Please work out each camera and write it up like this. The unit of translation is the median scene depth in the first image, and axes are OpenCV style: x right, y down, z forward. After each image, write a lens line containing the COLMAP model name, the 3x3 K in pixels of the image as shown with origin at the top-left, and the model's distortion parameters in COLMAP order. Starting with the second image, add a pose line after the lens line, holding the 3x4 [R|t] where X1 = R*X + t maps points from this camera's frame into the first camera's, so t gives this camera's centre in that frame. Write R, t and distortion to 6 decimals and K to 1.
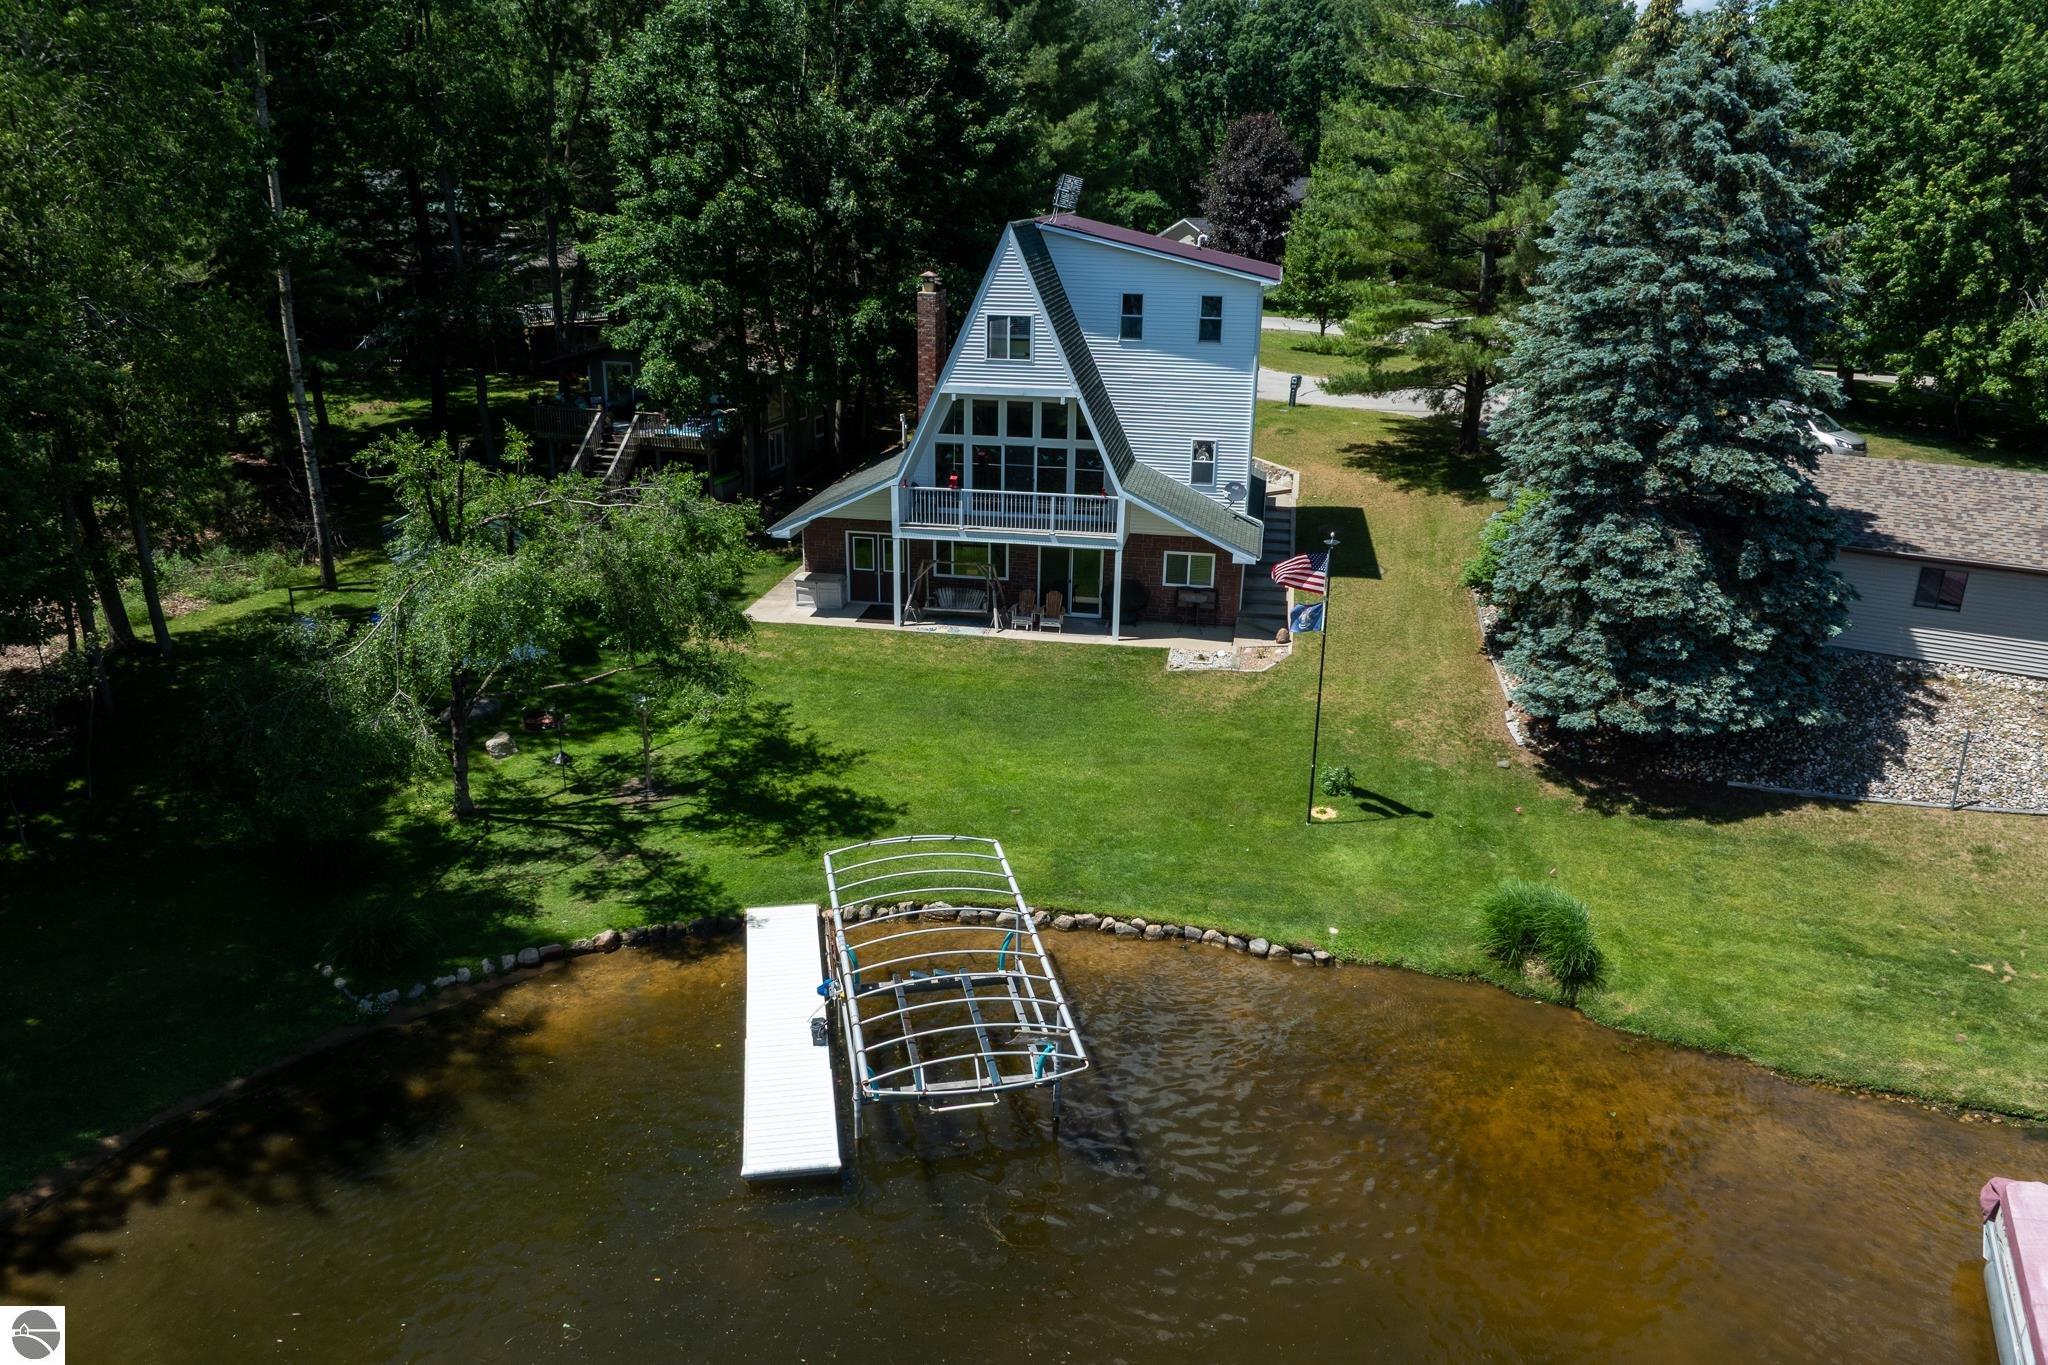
lens RADIAL K [[1442.1, 0, 1024.0], [0, 1442.1, 682.5], [0, 0, 1]] dist [-0.037899, 0.004261]
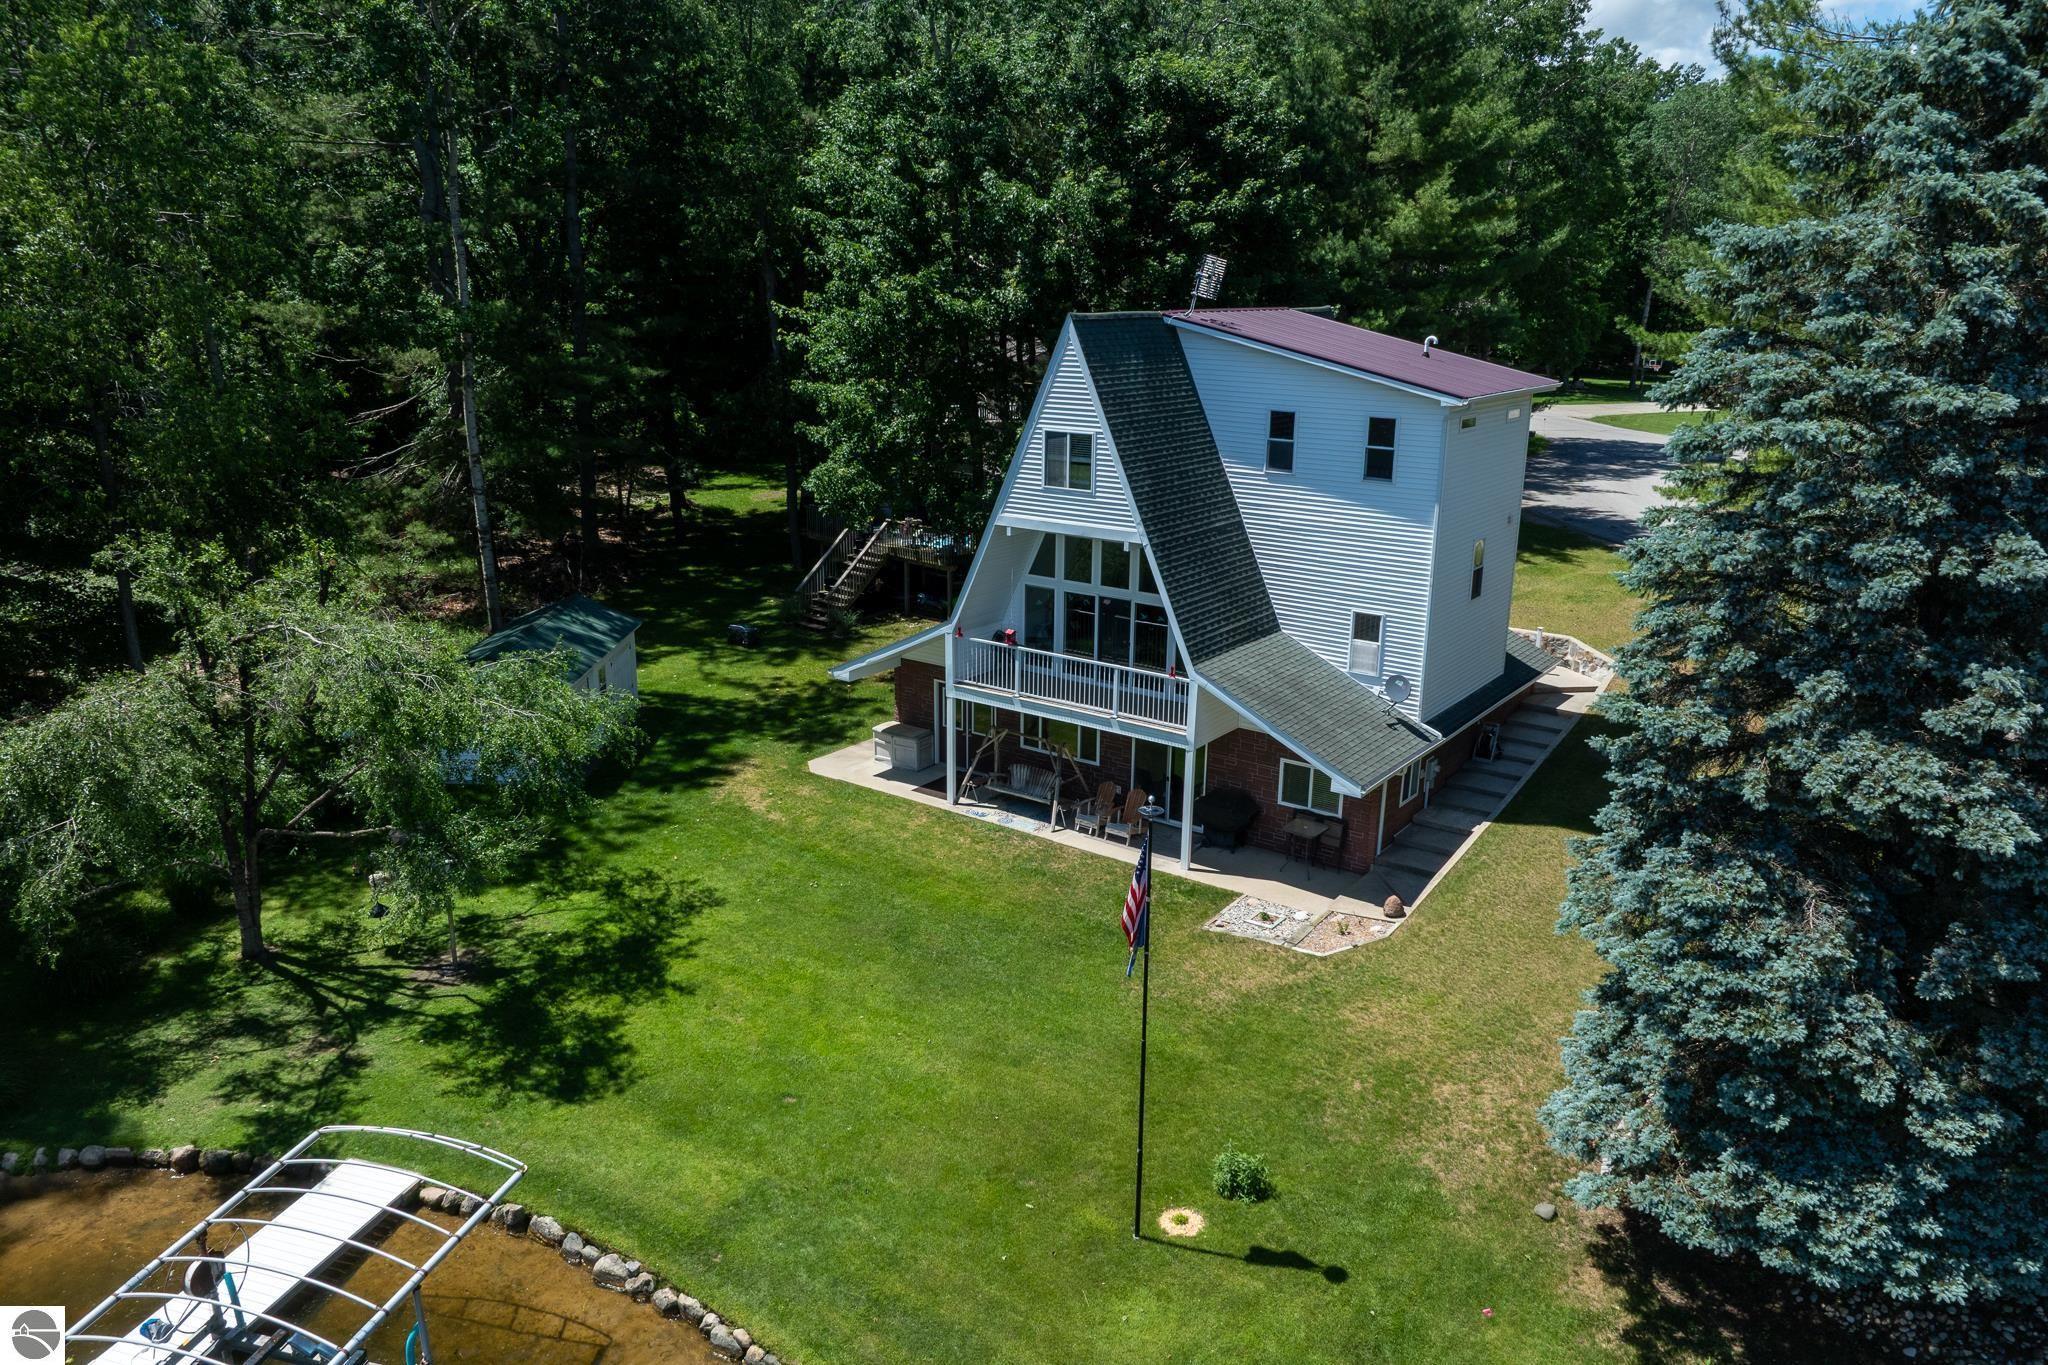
lens RADIAL K [[1442.1, 0, 1024.0], [0, 1442.1, 682.5], [0, 0, 1]] dist [-0.037899, 0.004261]
pose [[0.893699, 0.115922, -0.433434, 0.376018], [-0.146026, 0.988600, -0.036689, -0.106747], [0.424239, 0.096082, 0.900438, 0.361220]]
